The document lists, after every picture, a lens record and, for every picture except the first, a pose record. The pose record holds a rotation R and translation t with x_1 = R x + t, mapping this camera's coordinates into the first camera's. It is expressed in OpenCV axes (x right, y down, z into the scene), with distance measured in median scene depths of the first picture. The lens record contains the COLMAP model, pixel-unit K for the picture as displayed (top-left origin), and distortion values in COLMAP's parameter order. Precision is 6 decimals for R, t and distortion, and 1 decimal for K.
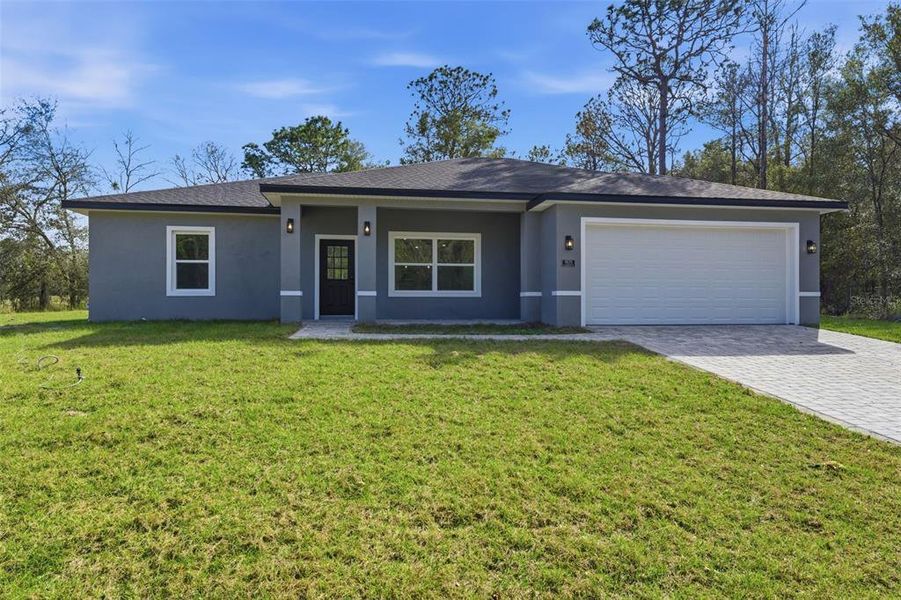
lens RADIAL K [[535.0, 0, 451.0], [0, 535.0, 302.5], [0, 0, 1]] dist [0.010374, -0.000690]
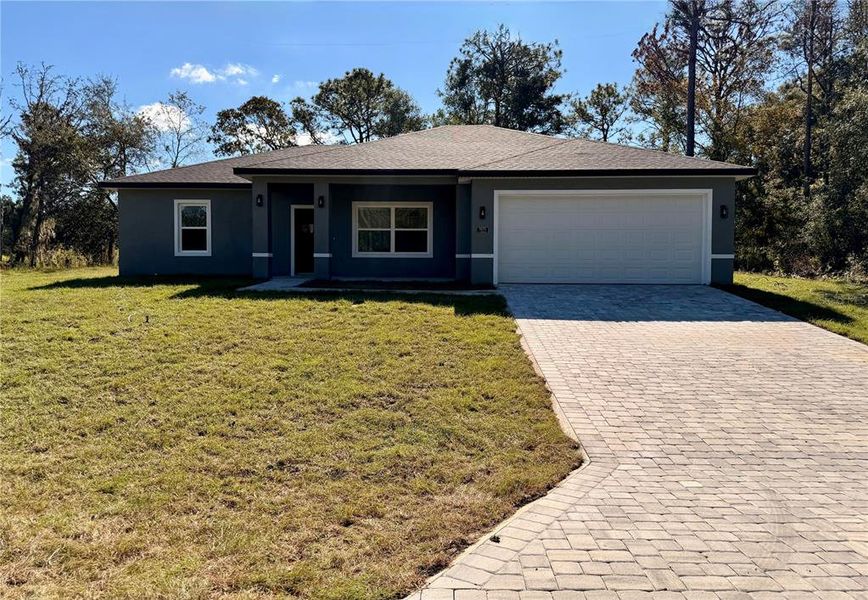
lens RADIAL K [[602.4, 0, 434.3], [0, 602.4, 281.0], [0, 0, 1]] dist [0.172783, -0.329285]
pose [[0.982258, 0.011337, -0.187194, 0.307858], [-0.004149, 0.999240, 0.038748, -0.010947], [0.187491, -0.037284, 0.981558, -0.271264]]
